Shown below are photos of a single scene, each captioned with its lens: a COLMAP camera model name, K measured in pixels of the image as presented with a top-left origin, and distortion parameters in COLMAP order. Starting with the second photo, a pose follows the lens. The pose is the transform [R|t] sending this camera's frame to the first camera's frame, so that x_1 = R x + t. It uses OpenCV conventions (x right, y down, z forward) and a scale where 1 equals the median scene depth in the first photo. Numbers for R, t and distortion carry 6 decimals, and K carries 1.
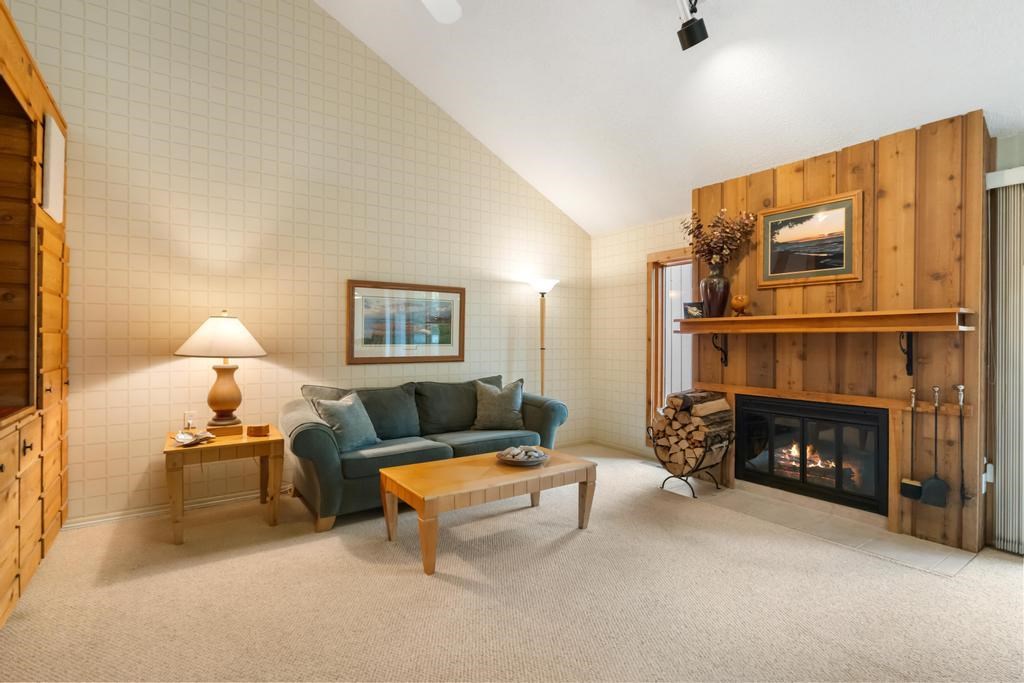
lens RADIAL K [[486.3, 0, 507.6], [0, 486.3, 344.0], [0, 0, 1]] dist [-0.000968, -0.001135]
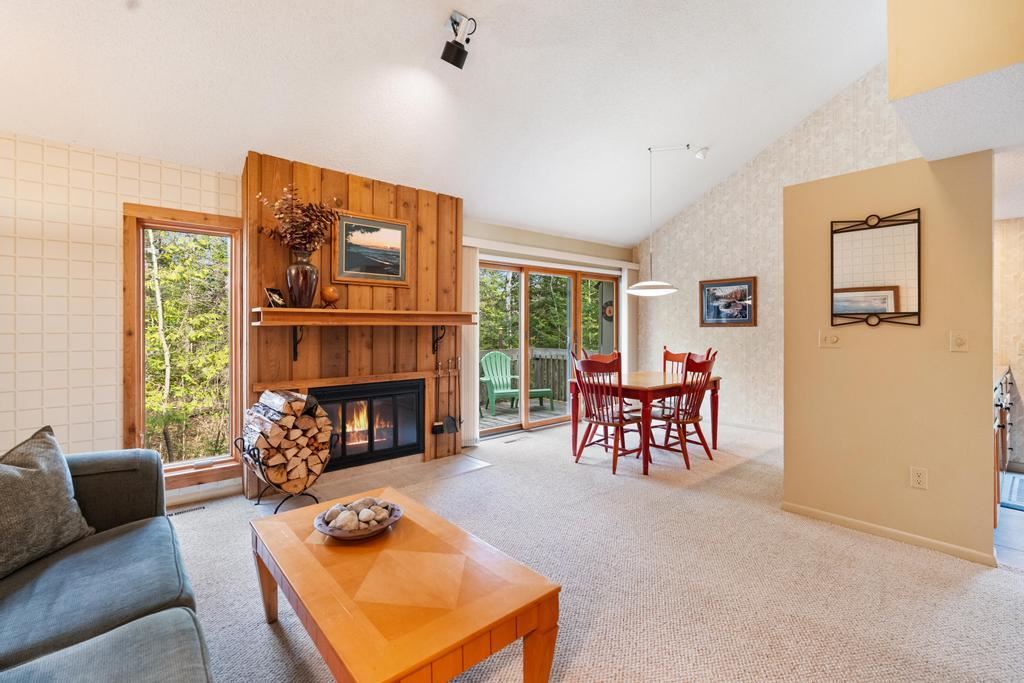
lens RADIAL K [[452.4, 0, 511.9], [0, 452.4, 332.1], [0, 0, 1]] dist [-0.000673, 0.000247]
pose [[-0.105501, -0.008982, 0.994379, -0.514658], [0.016363, 0.999808, 0.010767, -0.013171], [-0.994285, 0.017407, -0.105334, 0.769795]]
